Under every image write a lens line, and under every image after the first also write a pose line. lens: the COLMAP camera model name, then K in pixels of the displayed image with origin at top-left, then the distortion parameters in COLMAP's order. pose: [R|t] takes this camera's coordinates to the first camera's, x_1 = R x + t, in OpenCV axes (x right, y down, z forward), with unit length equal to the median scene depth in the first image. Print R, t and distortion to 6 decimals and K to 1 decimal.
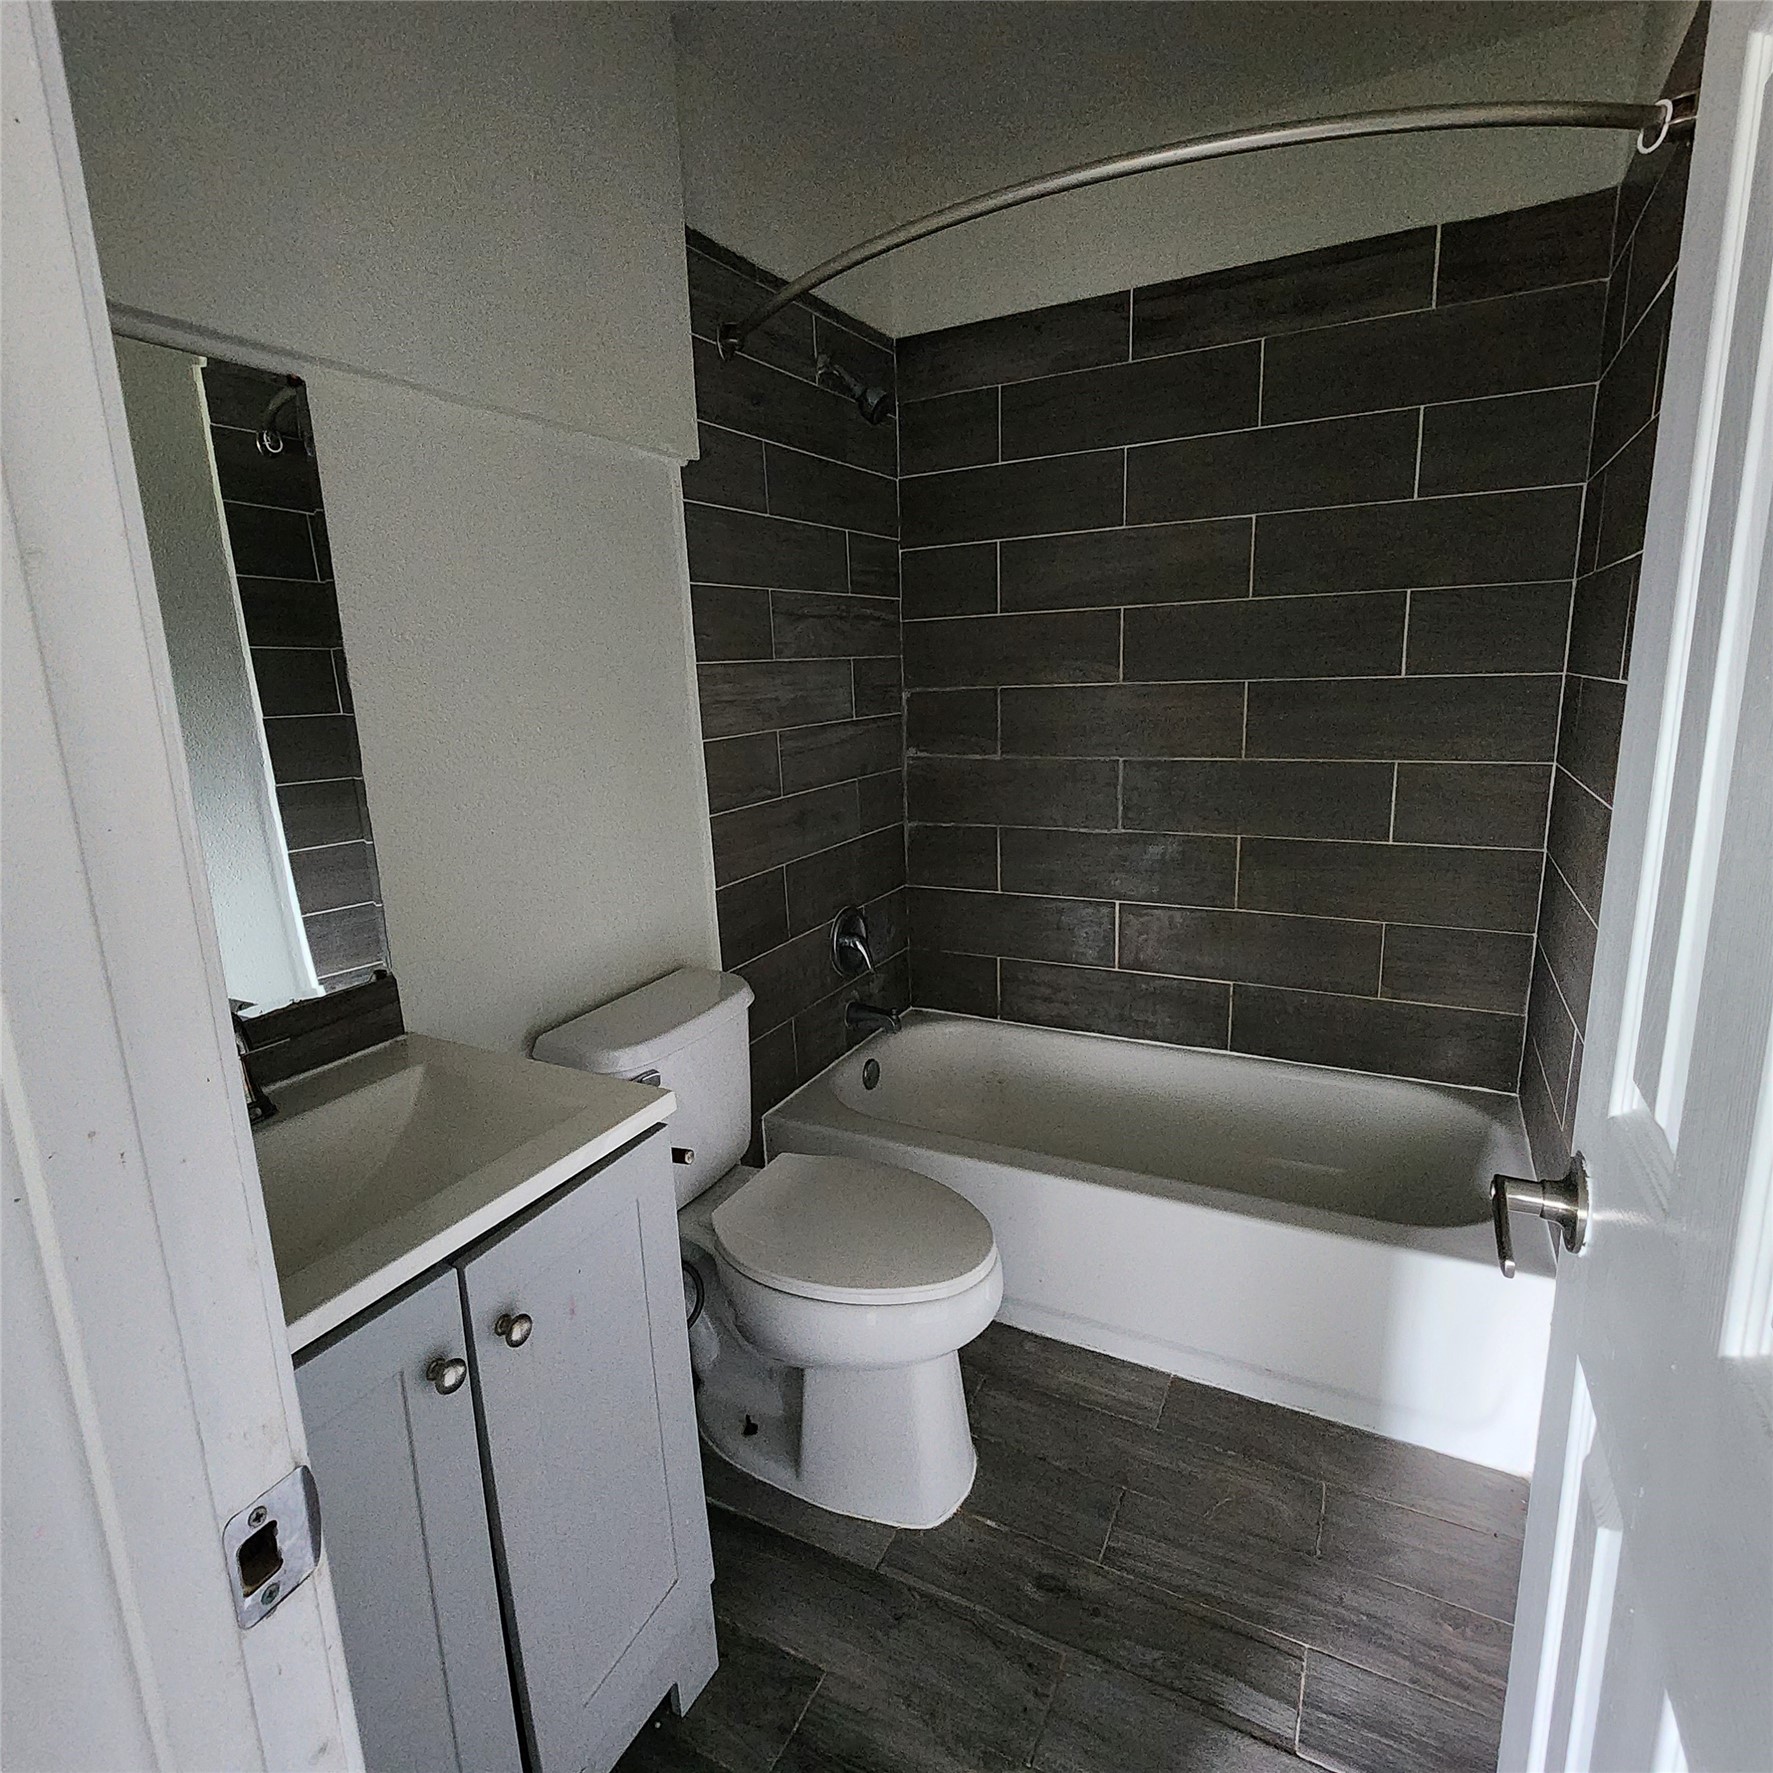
lens RADIAL K [[987.4, 0, 891.3], [0, 987.4, 867.7], [0, 0, 1]] dist [0.014570, 0.003614]
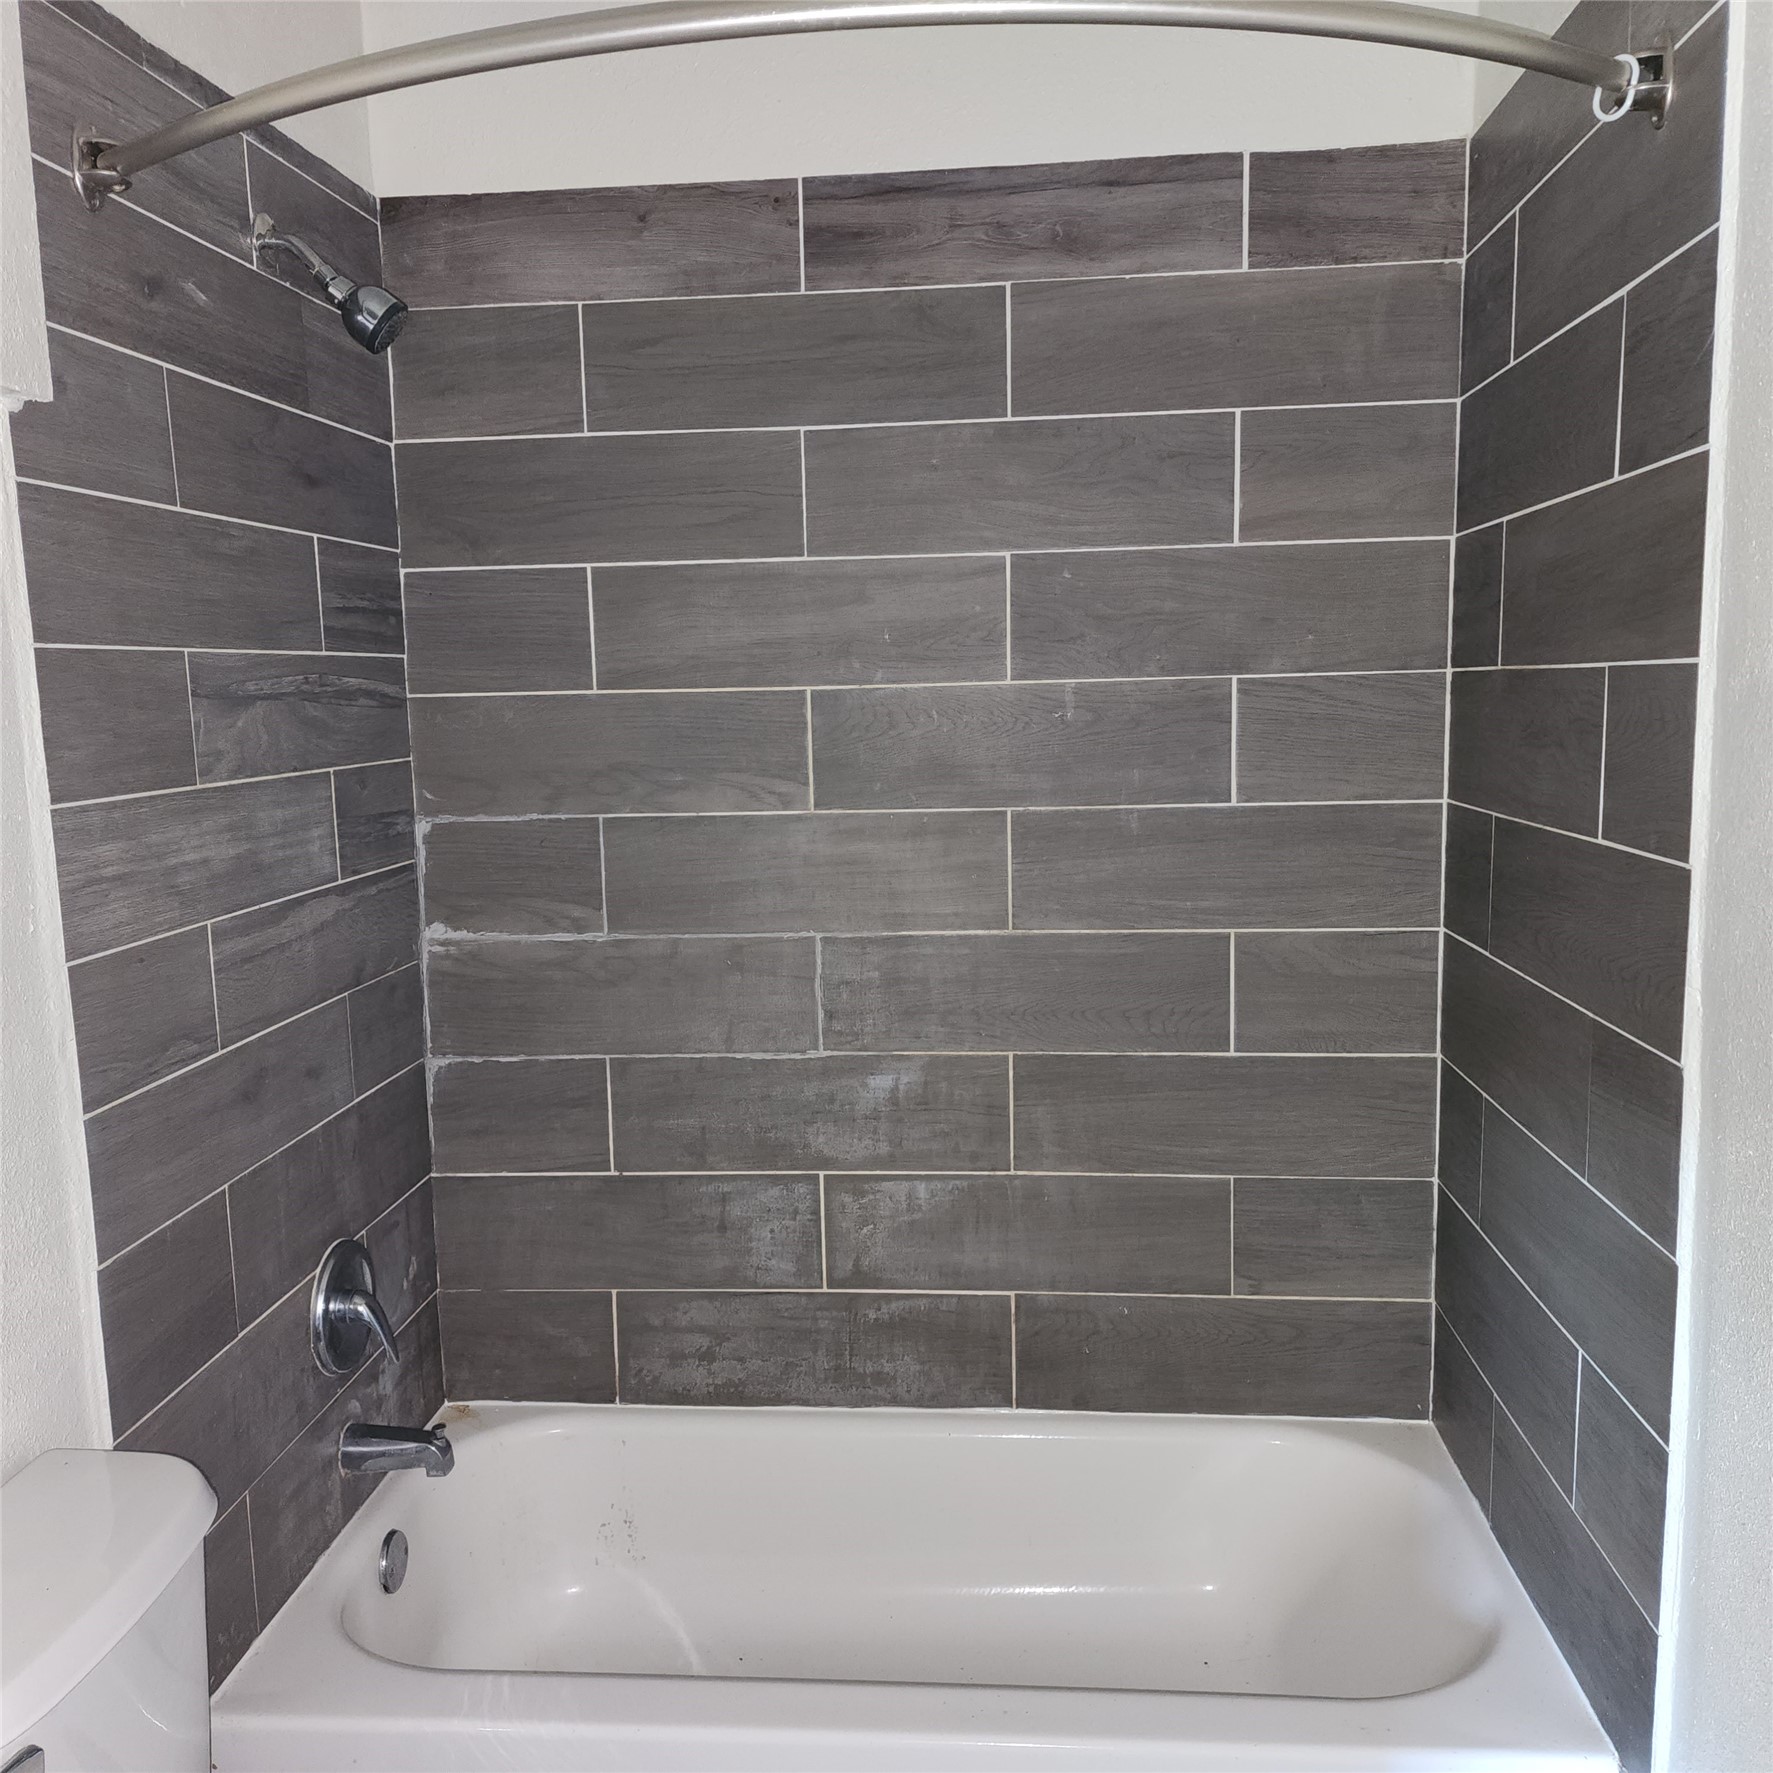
lens RADIAL K [[1603.9, 0, 878.6], [0, 1603.9, 898.8], [0, 0, 1]] dist [0.093719, -0.065845]
pose [[0.926020, -0.036469, 0.375708, -0.100214], [0.067670, 0.995236, -0.070184, -0.062800], [-0.371359, 0.090416, 0.924077, 0.089222]]
